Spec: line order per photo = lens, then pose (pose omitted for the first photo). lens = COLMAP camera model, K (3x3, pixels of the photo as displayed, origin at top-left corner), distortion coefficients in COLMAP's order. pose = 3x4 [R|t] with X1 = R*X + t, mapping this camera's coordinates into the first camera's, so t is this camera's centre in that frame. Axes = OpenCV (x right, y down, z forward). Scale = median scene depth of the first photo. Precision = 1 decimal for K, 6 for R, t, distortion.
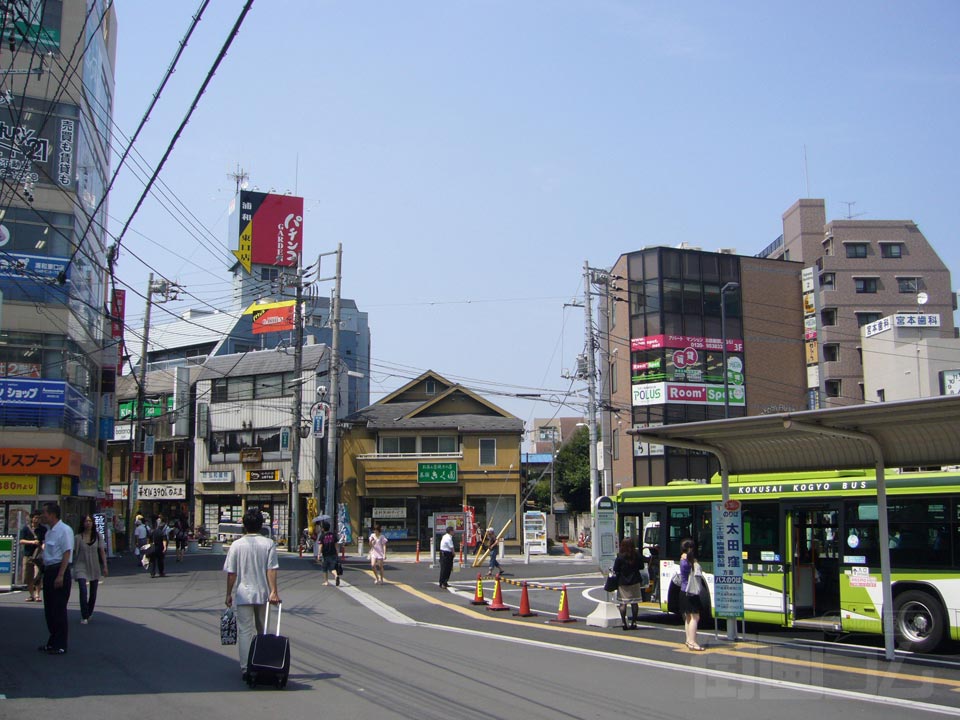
lens RADIAL K [[1039.2, 0, 482.9], [0, 1039.2, 358.3], [0, 0, 1]] dist [-0.072821, 0.000000]
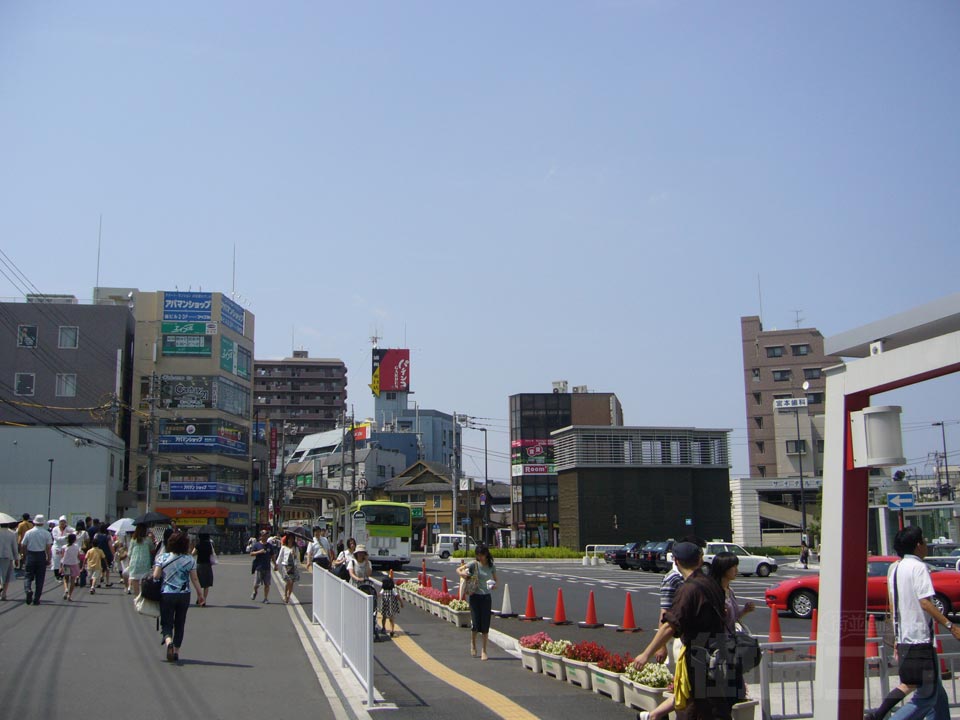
lens RADIAL K [[1039.2, 0, 477.7], [0, 1039.2, 360.4], [0, 0, 1]] dist [-0.072821, 0.000000]
pose [[0.940572, -0.062616, -0.333772, 0.514862], [0.054059, 0.997929, -0.034872, -0.073216], [0.335265, 0.014756, 0.942008, -0.586330]]
